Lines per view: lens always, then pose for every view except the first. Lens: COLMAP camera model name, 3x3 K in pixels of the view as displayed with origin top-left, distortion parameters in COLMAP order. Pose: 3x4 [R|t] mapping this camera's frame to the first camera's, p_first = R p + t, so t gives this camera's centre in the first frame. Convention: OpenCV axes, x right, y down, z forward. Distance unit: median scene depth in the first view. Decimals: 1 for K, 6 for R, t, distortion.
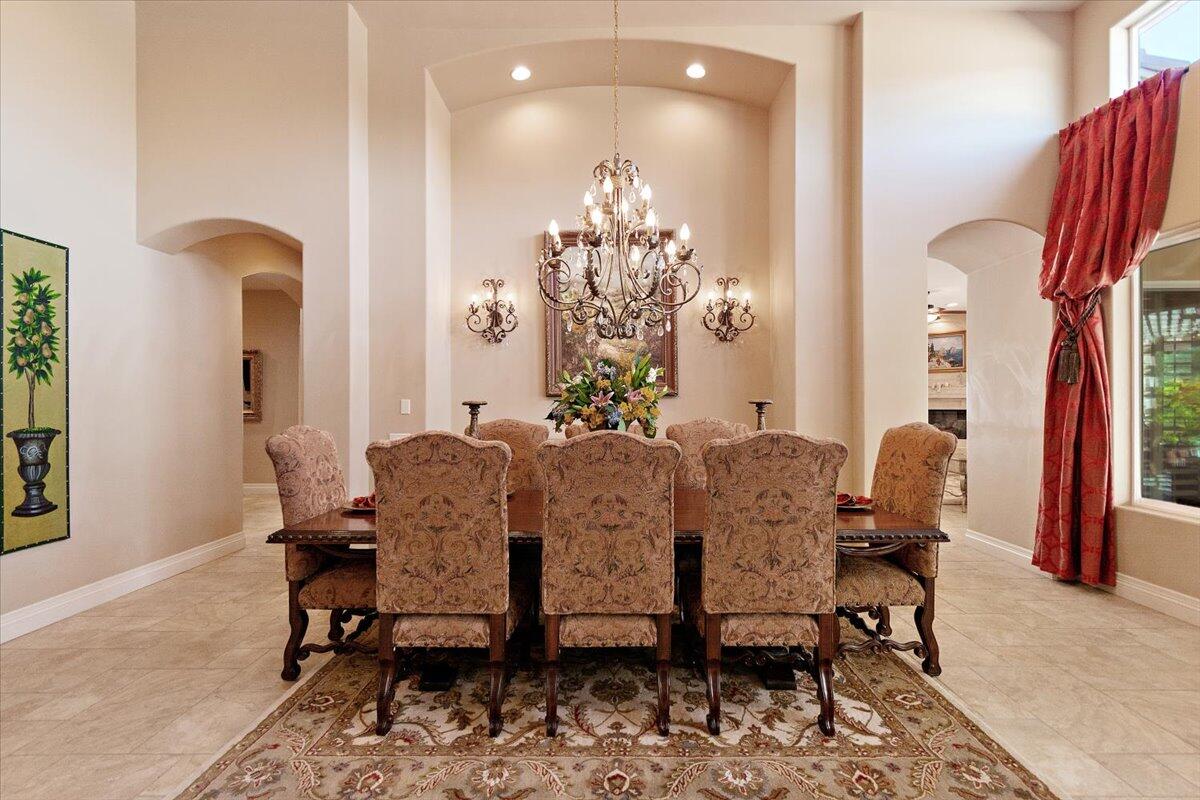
lens RADIAL K [[548.7, 0, 605.4], [0, 548.7, 401.7], [0, 0, 1]] dist [0.001095, -0.000525]
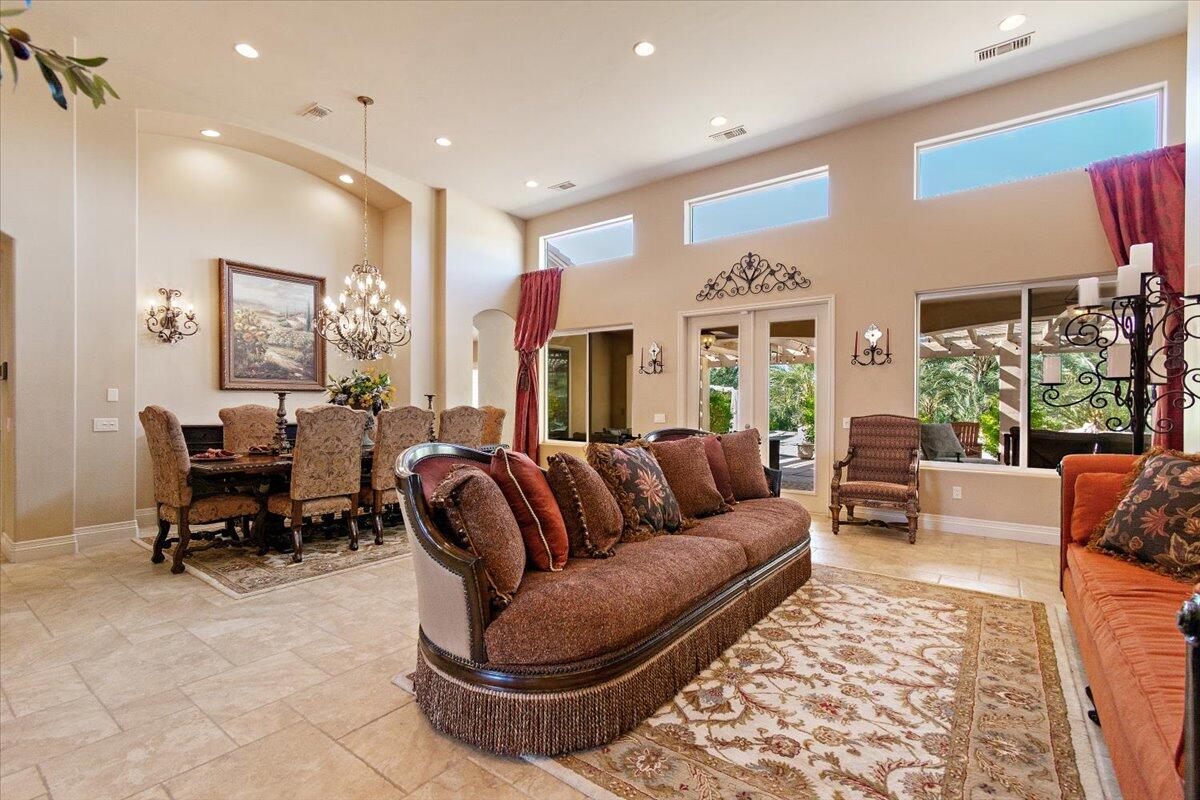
lens RADIAL K [[539.5, 0, 600.1], [0, 539.5, 406.7], [0, 0, 1]] dist [-0.000037, -0.000455]
pose [[0.595853, 0.002877, 0.803088, -0.980703], [-0.007541, 0.999970, 0.002012, 0.034832], [-0.803058, -0.007255, 0.595856, -0.737564]]
